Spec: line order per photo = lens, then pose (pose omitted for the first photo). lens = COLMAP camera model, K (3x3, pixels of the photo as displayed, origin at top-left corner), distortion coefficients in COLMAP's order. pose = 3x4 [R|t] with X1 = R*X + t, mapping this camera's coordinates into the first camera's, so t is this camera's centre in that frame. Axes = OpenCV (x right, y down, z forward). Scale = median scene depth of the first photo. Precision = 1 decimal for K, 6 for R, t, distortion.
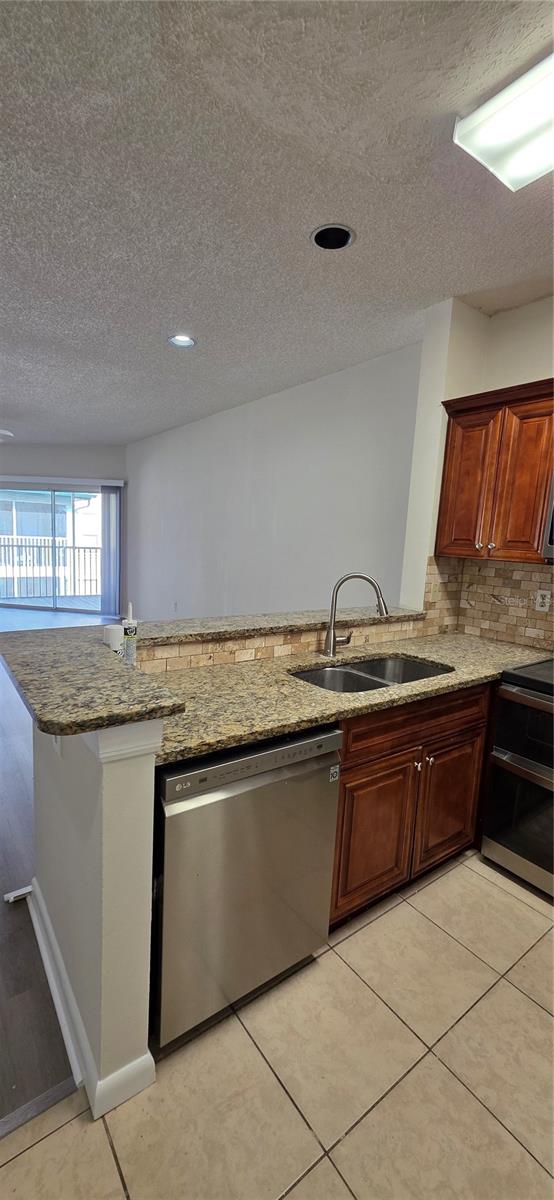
lens RADIAL K [[479.2, 0, 269.2], [0, 479.2, 605.6], [0, 0, 1]] dist [0.002742, 0.000462]
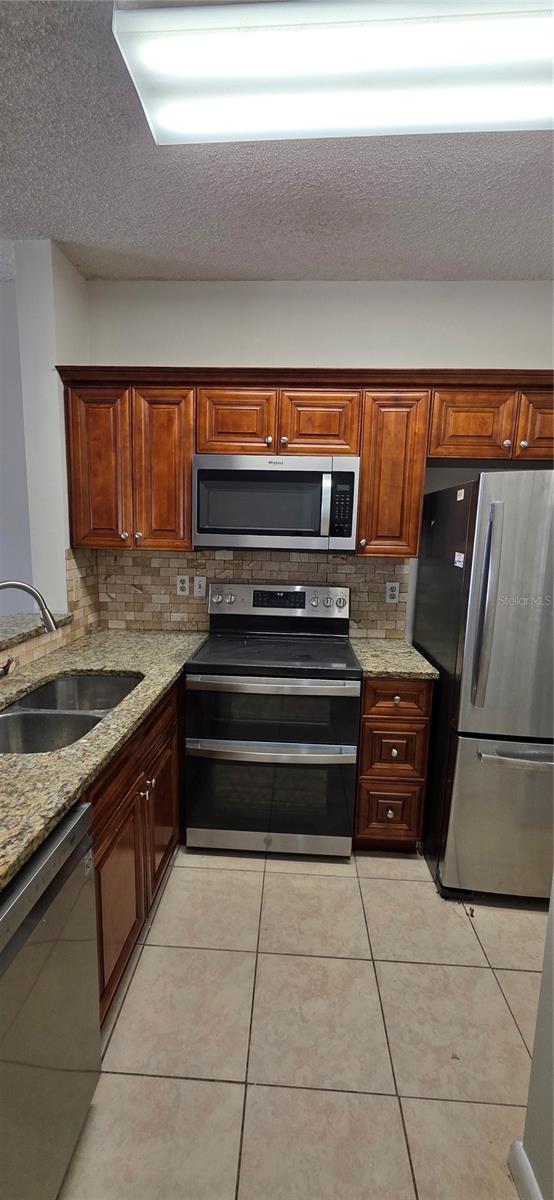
lens RADIAL K [[481.3, 0, 270.4], [0, 481.3, 607.0], [0, 0, 1]] dist [0.001670, 0.000384]
pose [[0.633715, -0.155797, 0.757716, -0.129573], [0.121336, 0.987404, 0.101545, -0.054704], [-0.763992, 0.027587, 0.644636, 0.208125]]
